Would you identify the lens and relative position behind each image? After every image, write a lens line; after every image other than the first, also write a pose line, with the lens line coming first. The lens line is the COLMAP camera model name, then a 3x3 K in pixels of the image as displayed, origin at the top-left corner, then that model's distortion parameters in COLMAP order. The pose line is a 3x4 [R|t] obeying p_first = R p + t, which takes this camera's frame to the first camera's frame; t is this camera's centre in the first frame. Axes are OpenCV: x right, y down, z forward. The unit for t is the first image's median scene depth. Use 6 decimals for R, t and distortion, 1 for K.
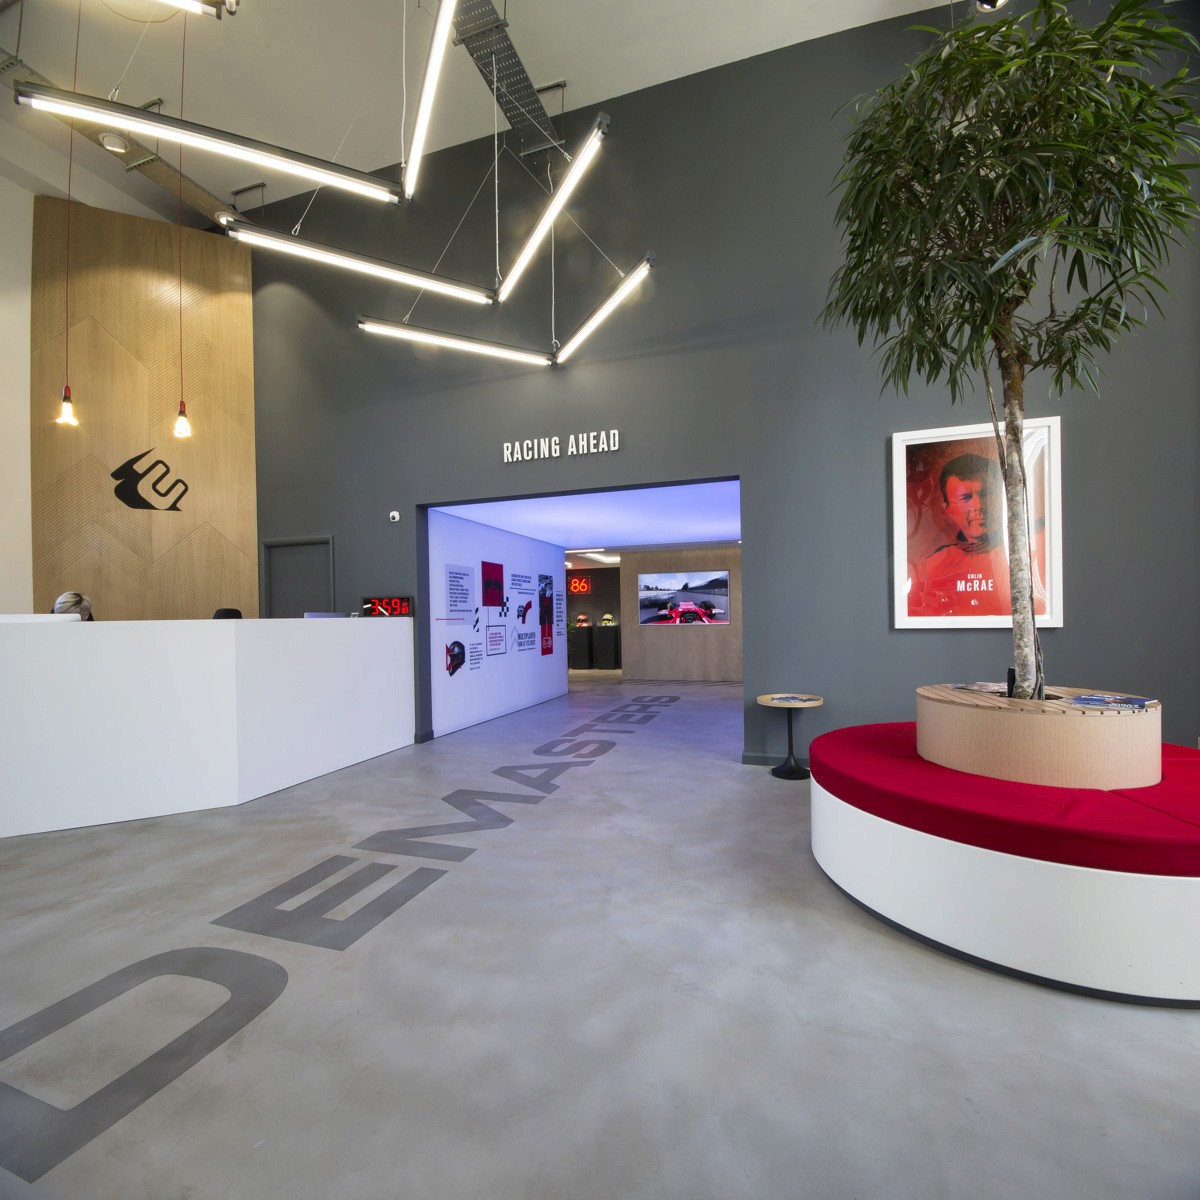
lens RADIAL K [[568.4, 0, 600.9], [0, 568.4, 617.8], [0, 0, 1]] dist [0.002972, -0.000025]
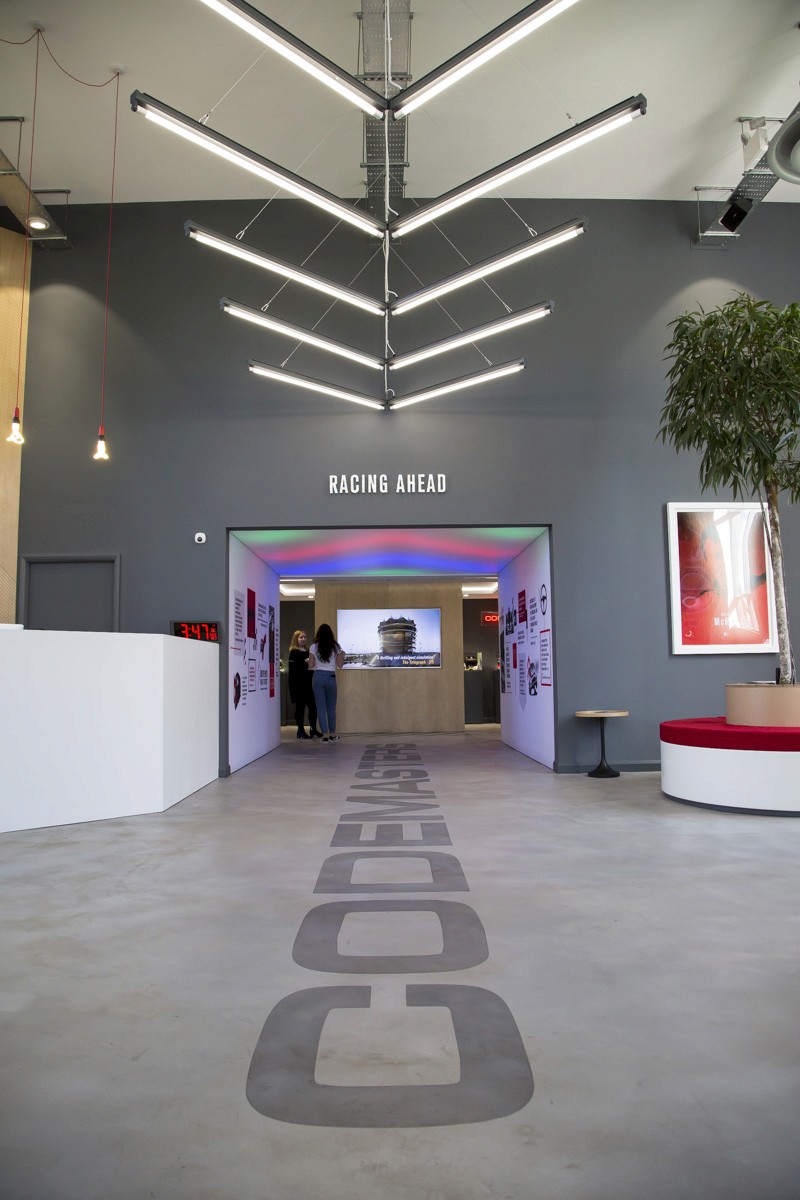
lens RADIAL K [[820.8, 0, 400.0], [0, 820.8, 600.0], [0, 0, 1]] dist [-0.068606, 0.003218]
pose [[0.947707, 0.032792, 0.317452, -0.531842], [-0.002654, 0.995483, -0.094907, 0.060517], [-0.319130, 0.089102, 0.943513, -0.434477]]
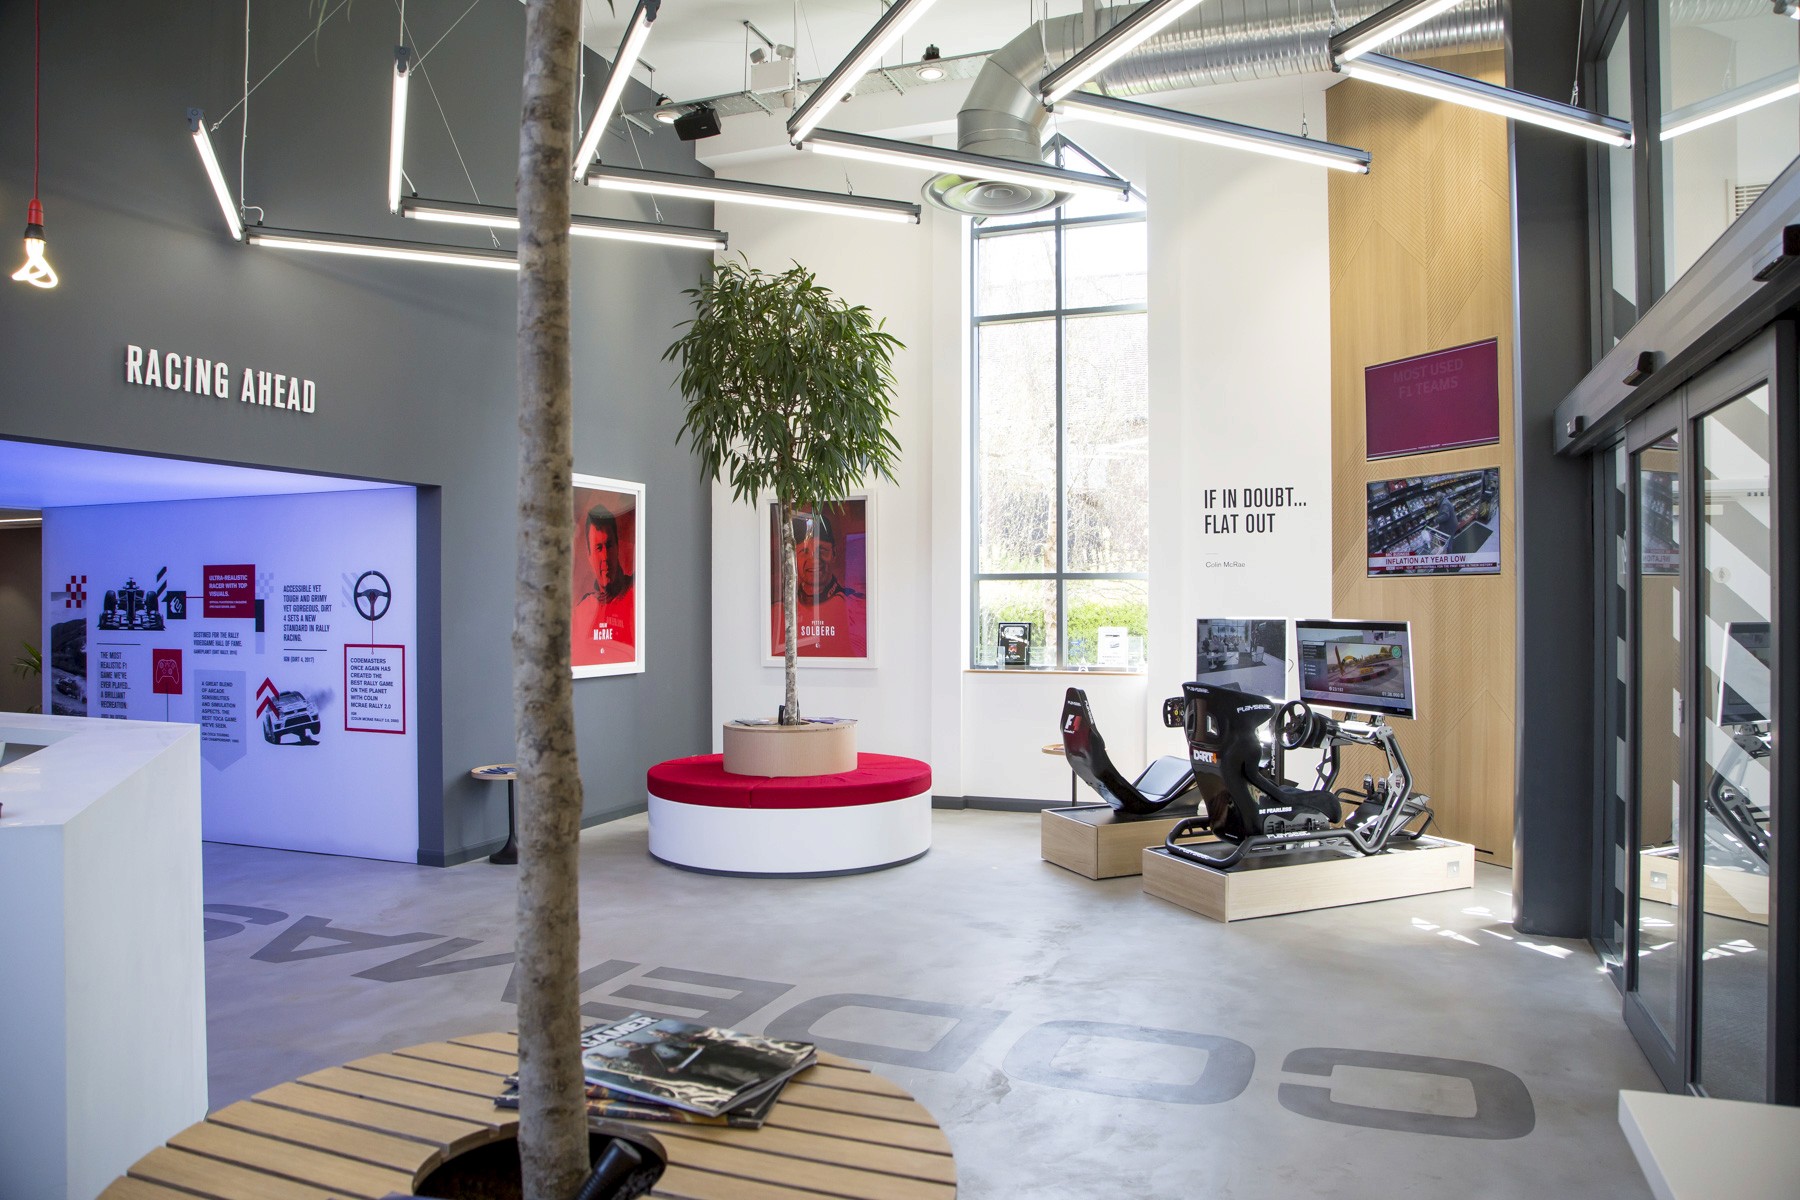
lens RADIAL K [[1231.2, 0, 900.0], [0, 1231.2, 600.0], [0, 0, 1]] dist [-0.068606, 0.003218]
pose [[0.060163, 0.018296, 0.998021, -1.220613], [0.003932, 0.999820, -0.018566, -0.060974], [-0.998181, 0.005041, 0.060081, 0.267176]]
